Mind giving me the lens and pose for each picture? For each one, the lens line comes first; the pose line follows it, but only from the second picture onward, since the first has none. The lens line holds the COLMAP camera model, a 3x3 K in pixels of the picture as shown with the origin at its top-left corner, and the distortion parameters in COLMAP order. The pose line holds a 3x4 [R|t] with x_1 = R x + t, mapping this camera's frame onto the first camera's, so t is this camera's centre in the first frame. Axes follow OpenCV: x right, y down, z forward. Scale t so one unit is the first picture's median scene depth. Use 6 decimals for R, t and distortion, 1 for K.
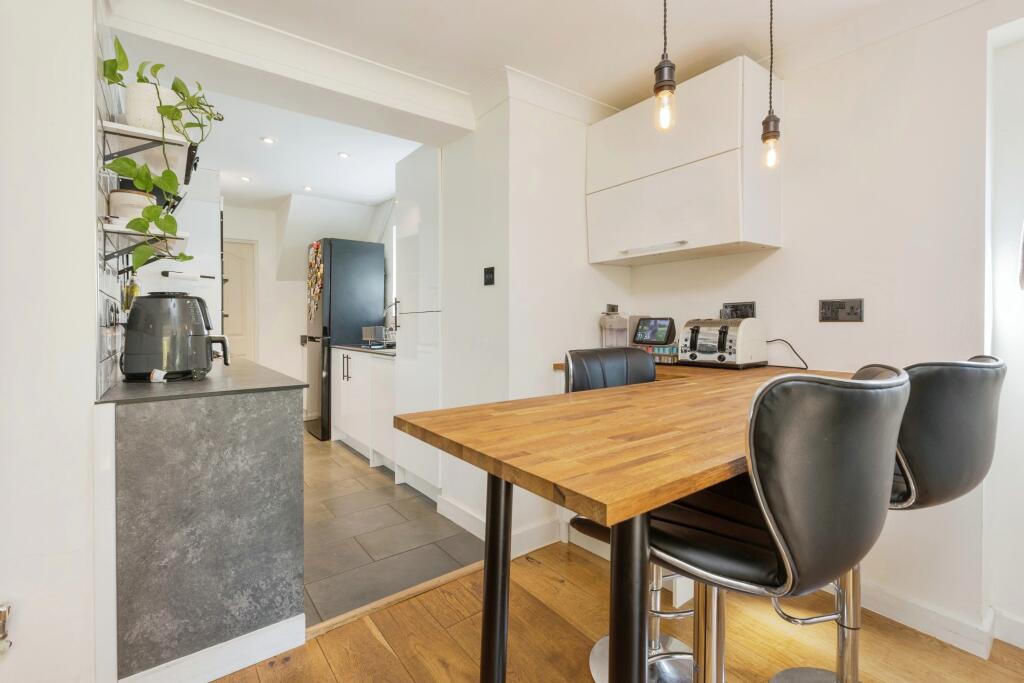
lens RADIAL K [[470.9, 0, 510.5], [0, 470.9, 331.7], [0, 0, 1]] dist [0.003206, 0.000014]
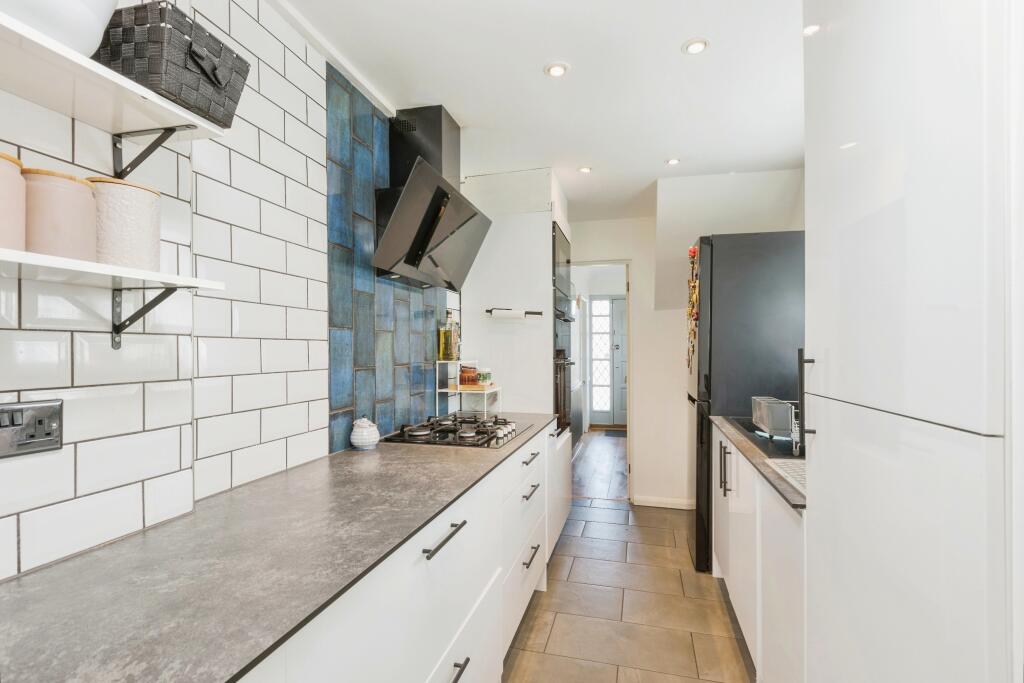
lens RADIAL K [[470.9, 0, 513.7], [0, 470.9, 344.3], [0, 0, 1]] dist [0.003206, 0.000014]
pose [[0.627615, -0.000548, -0.778524, -0.071493], [-0.018087, 0.999720, -0.015285, -0.045362], [0.778314, 0.023674, 0.627429, 0.424103]]
